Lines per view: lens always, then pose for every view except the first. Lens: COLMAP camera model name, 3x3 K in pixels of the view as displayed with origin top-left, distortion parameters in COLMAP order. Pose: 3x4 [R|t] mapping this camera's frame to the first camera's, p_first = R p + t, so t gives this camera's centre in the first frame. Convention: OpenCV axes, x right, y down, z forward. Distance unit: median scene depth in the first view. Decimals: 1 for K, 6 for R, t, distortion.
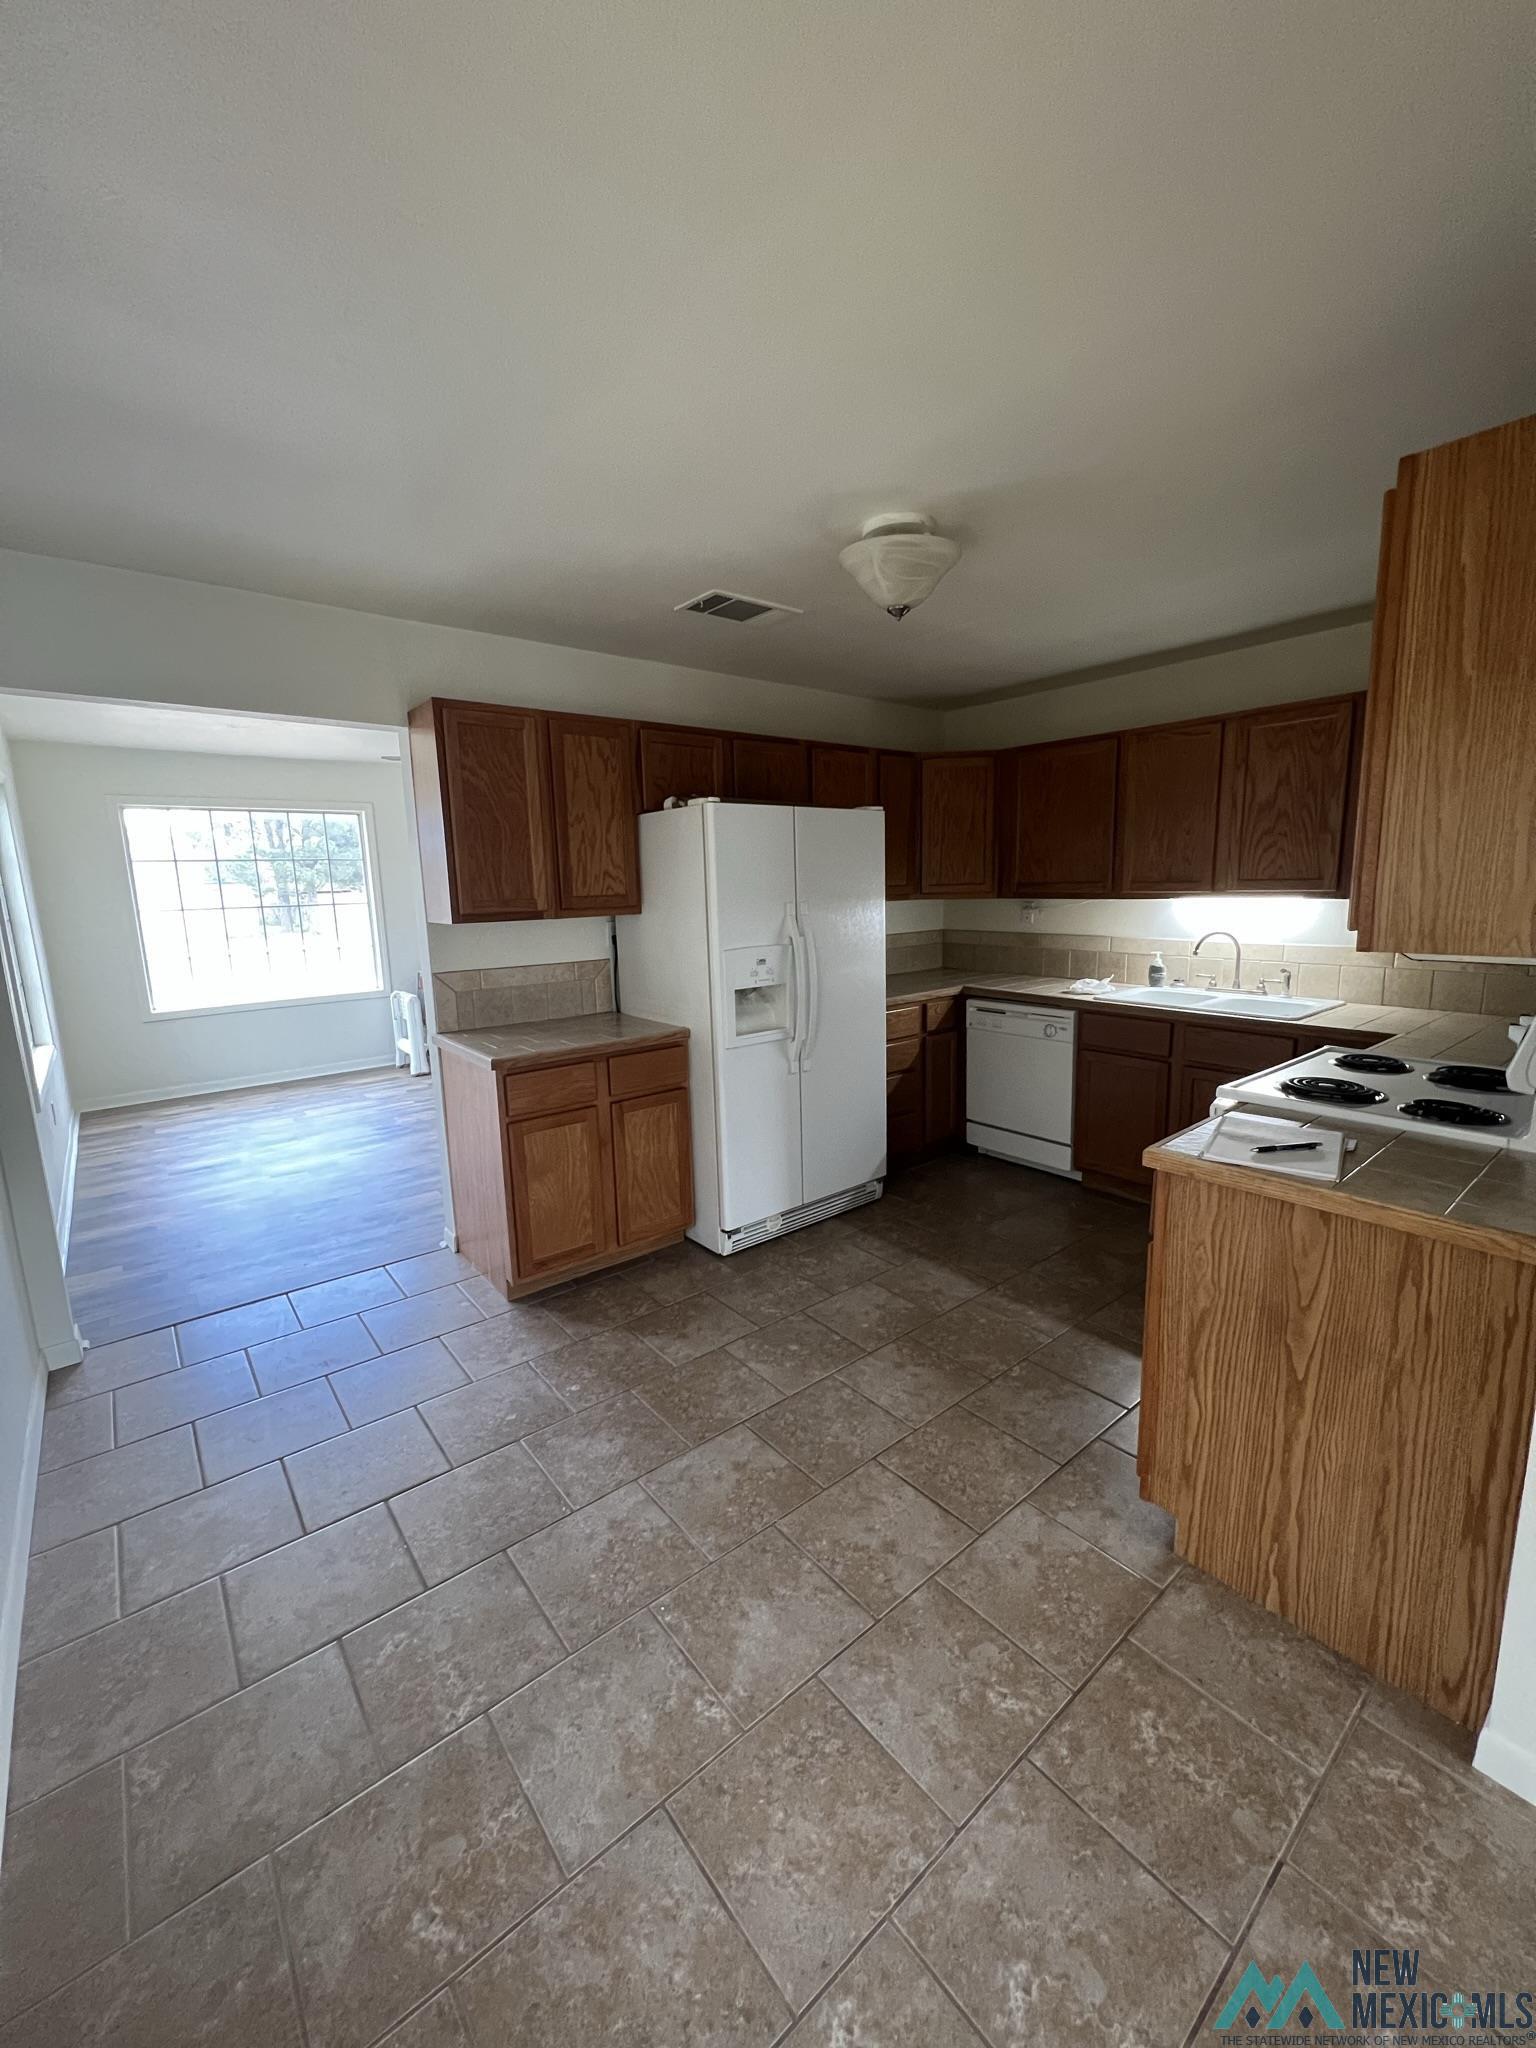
lens RADIAL K [[816.8, 0, 772.2], [0, 816.8, 1020.3], [0, 0, 1]] dist [-0.001504, 0.000174]
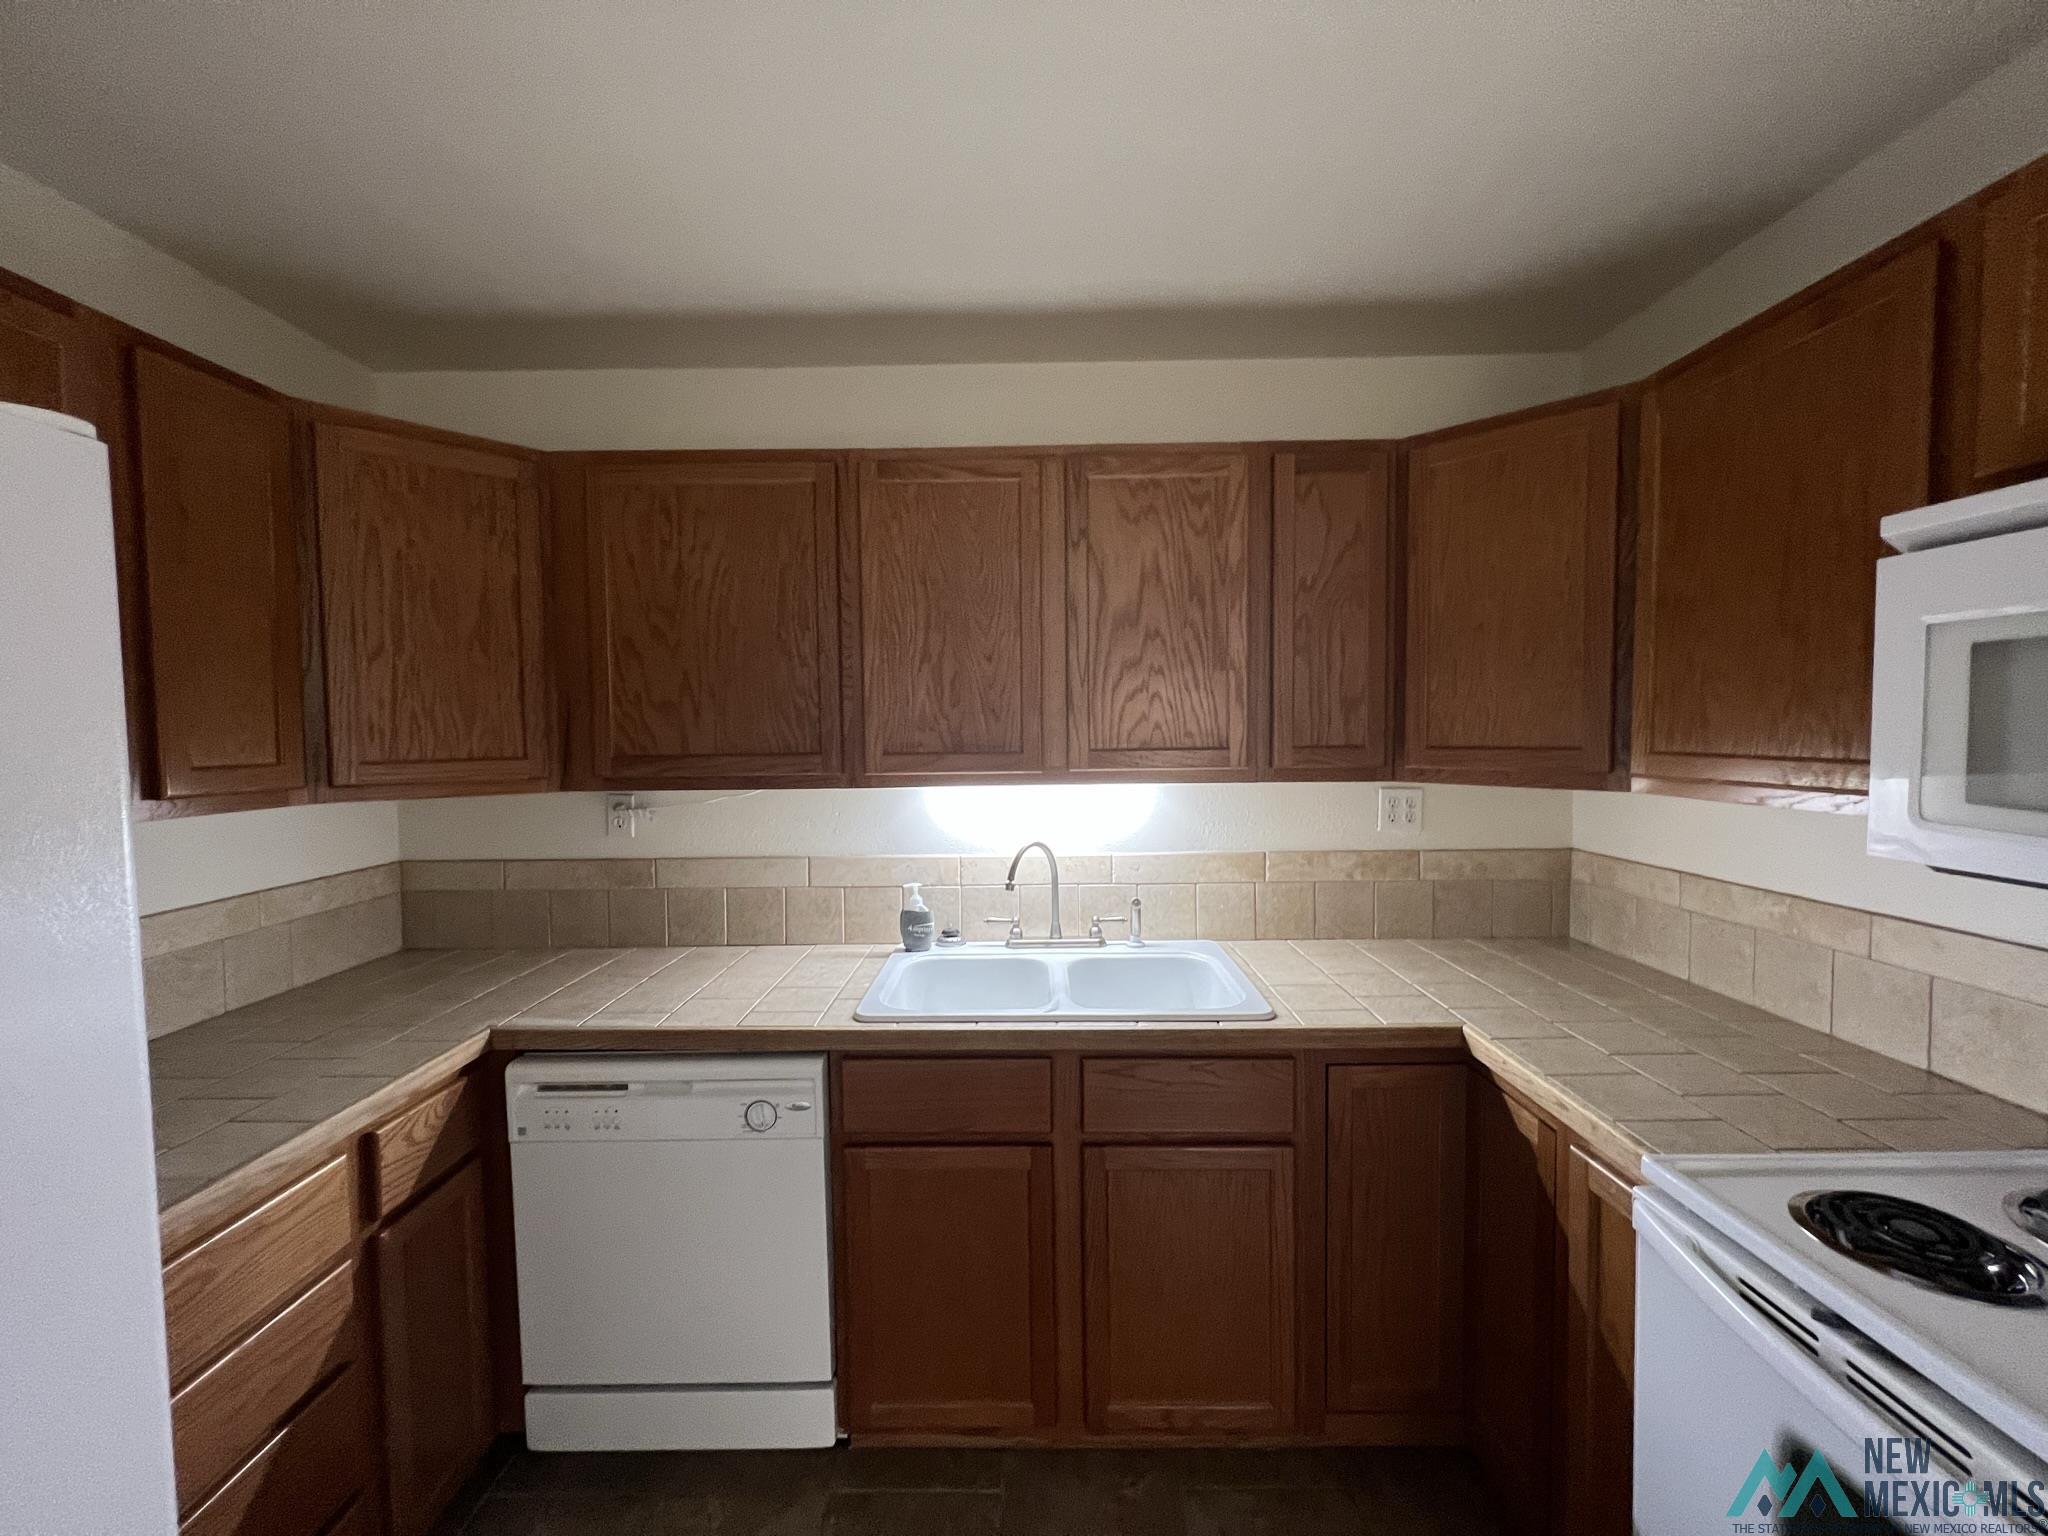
lens RADIAL K [[816.8, 0, 1021.6], [0, 816.8, 763.1], [0, 0, 1]] dist [-0.001504, 0.000174]
pose [[0.633310, -0.015280, 0.773747, 0.142177], [0.130482, 0.987600, -0.087296, -0.138766], [-0.762819, 0.156245, 0.627451, 0.791985]]
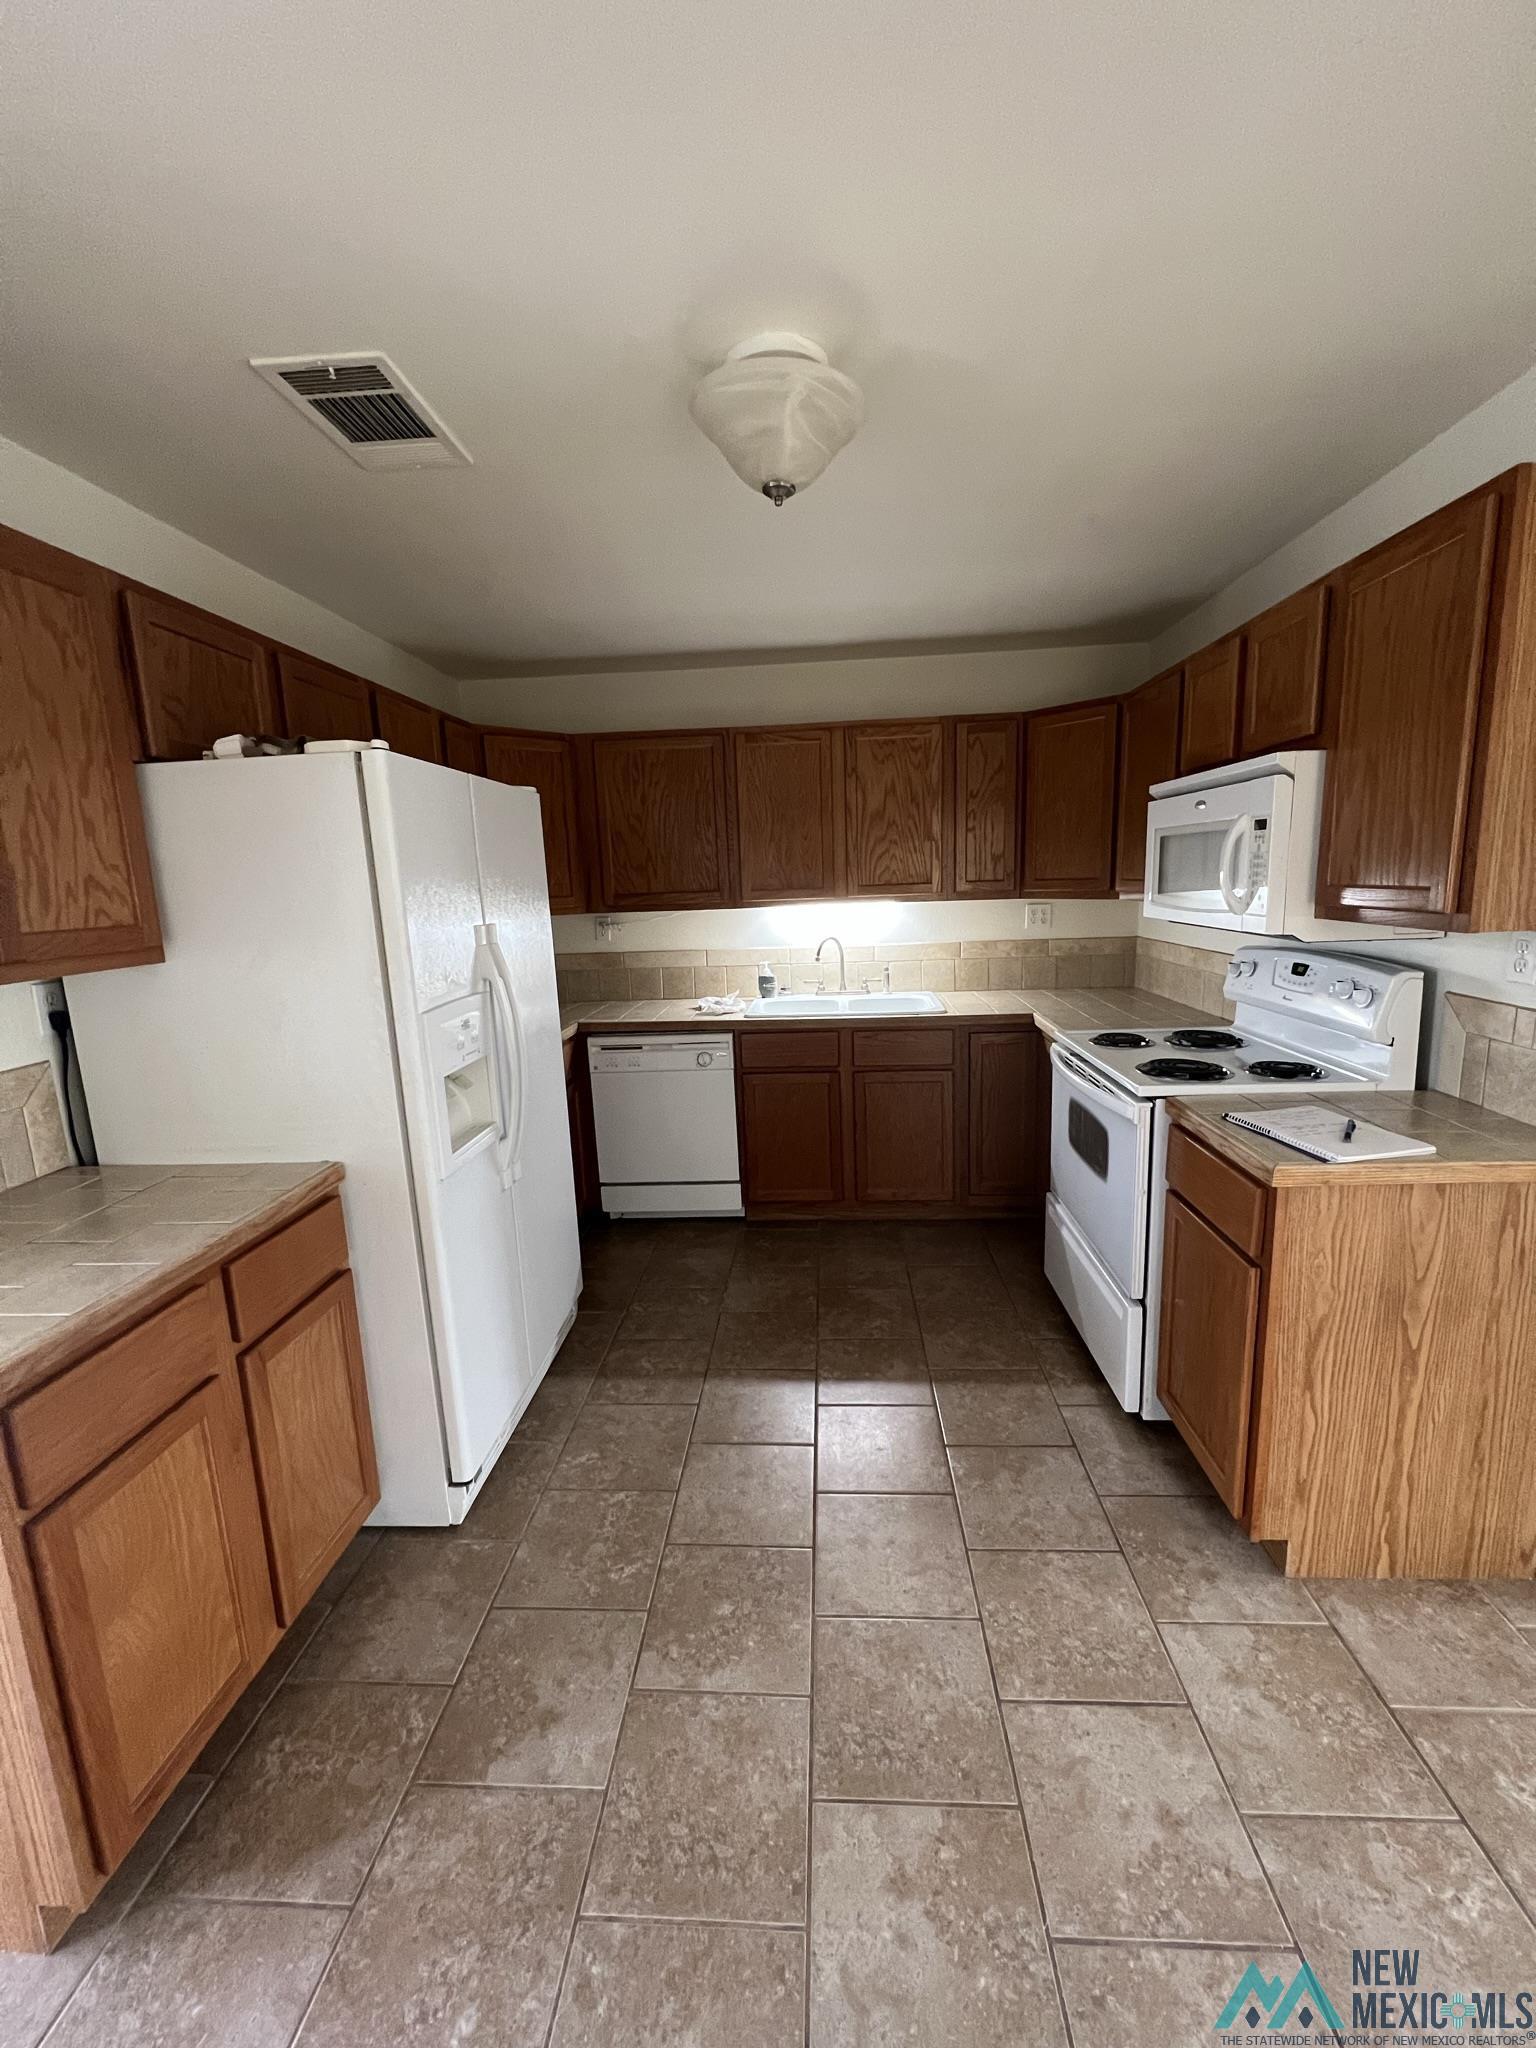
lens RADIAL K [[816.8, 0, 775.4], [0, 816.8, 1019.4], [0, 0, 1]] dist [-0.001504, 0.000174]
pose [[0.678575, -0.127446, 0.723390, -0.306125], [0.145662, 0.988622, 0.037537, -0.066393], [-0.719944, 0.079899, 0.689418, 0.427810]]
